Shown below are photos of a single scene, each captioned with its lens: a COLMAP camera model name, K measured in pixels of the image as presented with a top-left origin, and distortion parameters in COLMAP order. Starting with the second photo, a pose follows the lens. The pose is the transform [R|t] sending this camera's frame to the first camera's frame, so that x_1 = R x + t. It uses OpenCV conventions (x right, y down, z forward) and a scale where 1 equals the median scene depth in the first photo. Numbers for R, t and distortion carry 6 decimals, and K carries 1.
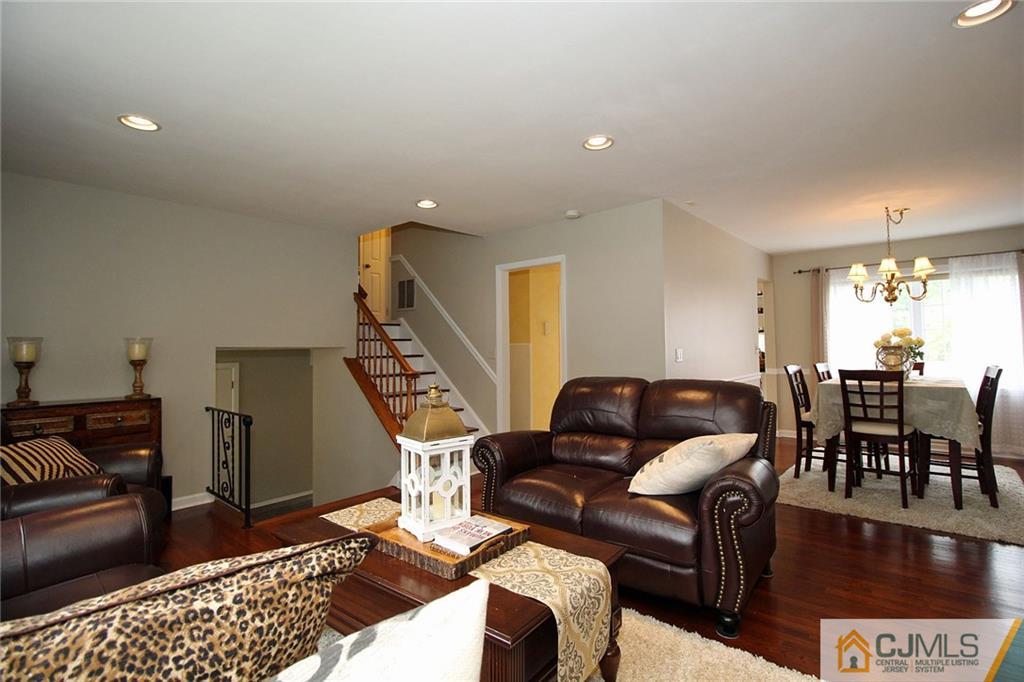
lens RADIAL K [[476.5, 0, 513.8], [0, 476.5, 332.0], [0, 0, 1]] dist [0.003246, -0.013926]
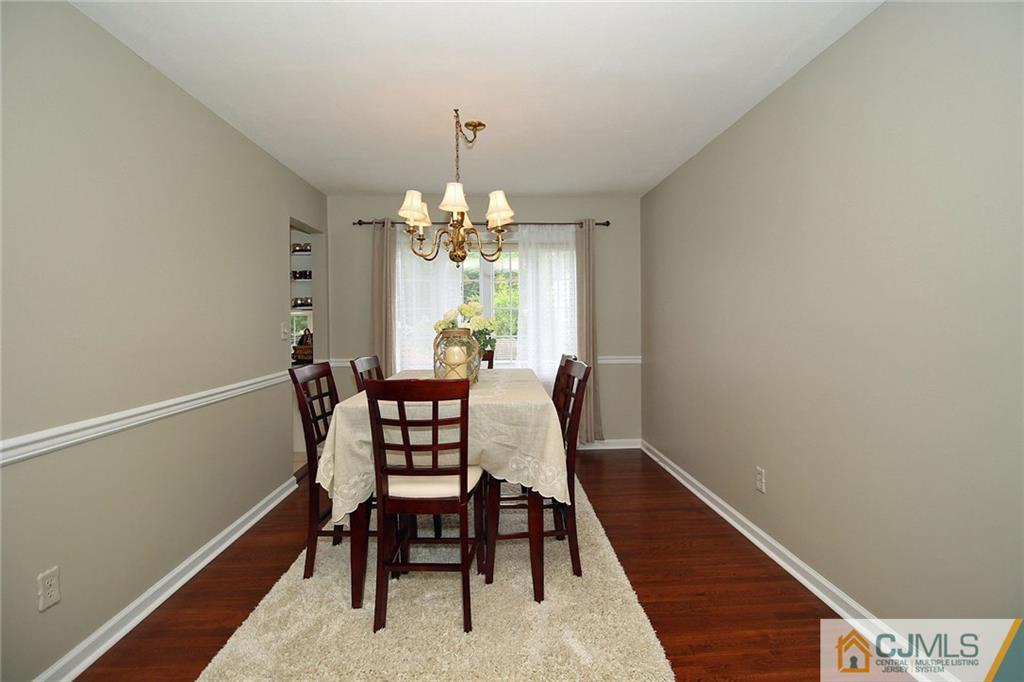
lens RADIAL K [[476.5, 0, 513.8], [0, 476.5, 332.0], [0, 0, 1]] dist [0.003246, -0.013926]
pose [[0.717813, -0.003967, 0.696224, 0.455730], [-0.026835, 0.999083, 0.033360, 0.010813], [-0.695718, -0.042629, 0.717049, 0.548799]]
